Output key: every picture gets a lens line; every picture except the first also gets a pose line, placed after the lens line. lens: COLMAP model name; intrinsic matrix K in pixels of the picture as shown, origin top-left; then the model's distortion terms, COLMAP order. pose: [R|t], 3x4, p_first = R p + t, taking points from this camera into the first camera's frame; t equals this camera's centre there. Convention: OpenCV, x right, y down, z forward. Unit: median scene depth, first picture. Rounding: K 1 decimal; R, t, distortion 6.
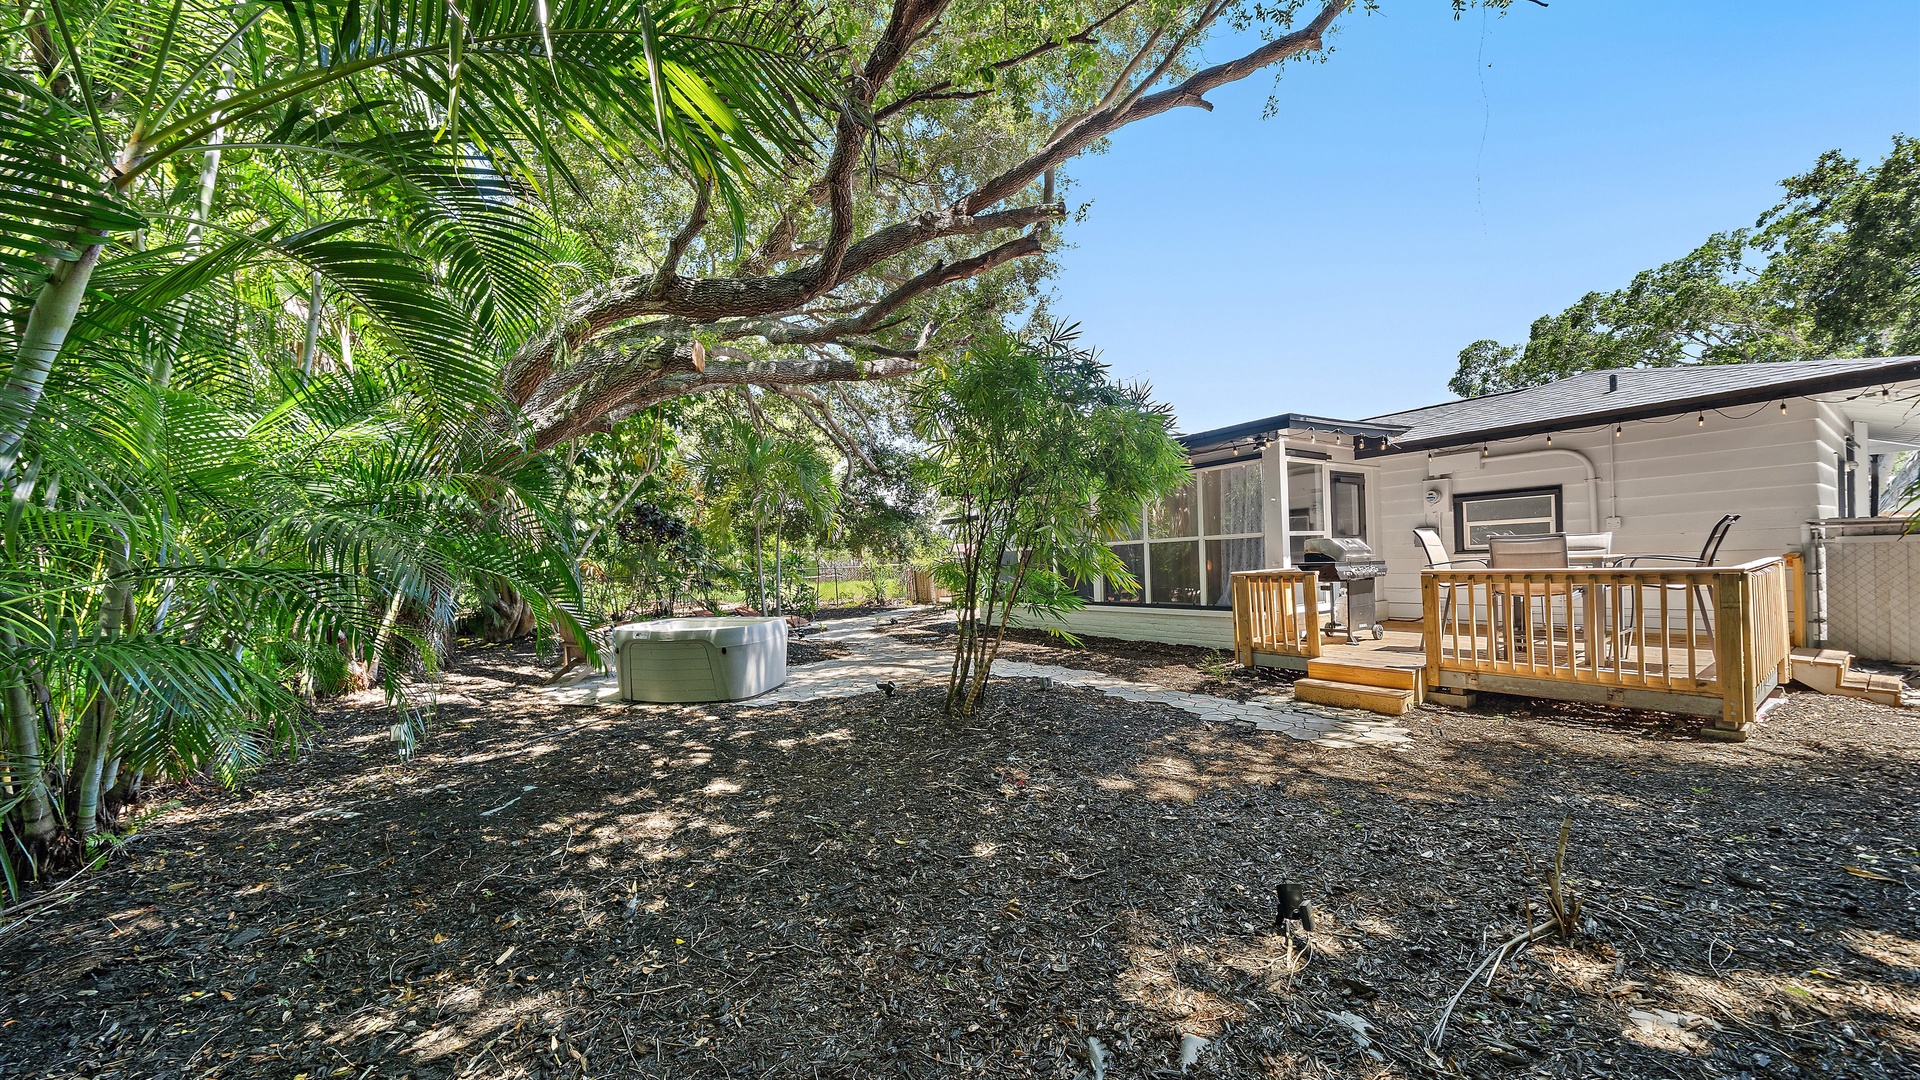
lens RADIAL K [[656.1, 0, 958.9], [0, 656.1, 559.0], [0, 0, 1]] dist [0.001415, 0.000483]
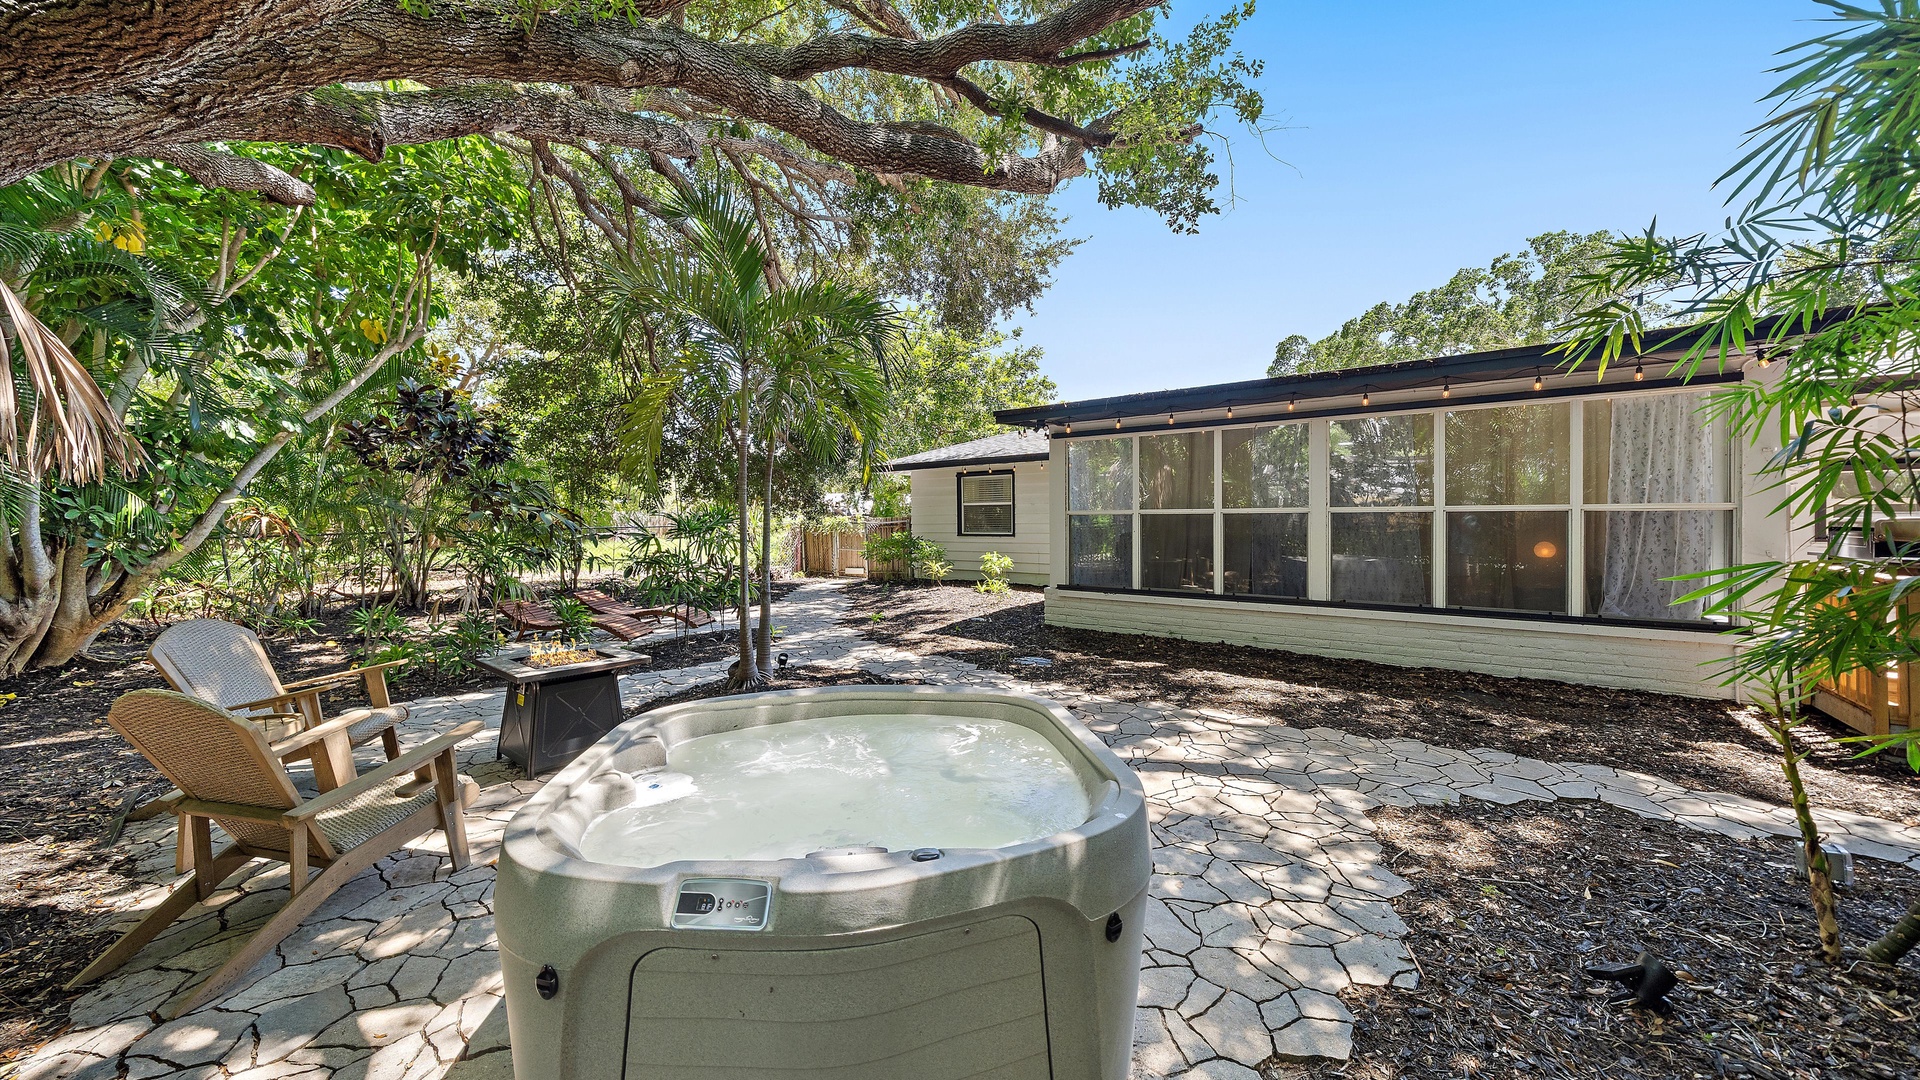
lens RADIAL K [[656.1, 0, 968.0], [0, 656.1, 520.4], [0, 0, 1]] dist [0.001415, 0.000483]
pose [[0.945666, 0.029806, 0.323771, -0.187847], [-0.030428, 0.999532, -0.003141, 0.000257], [-0.323713, -0.006882, 0.946130, 0.308738]]
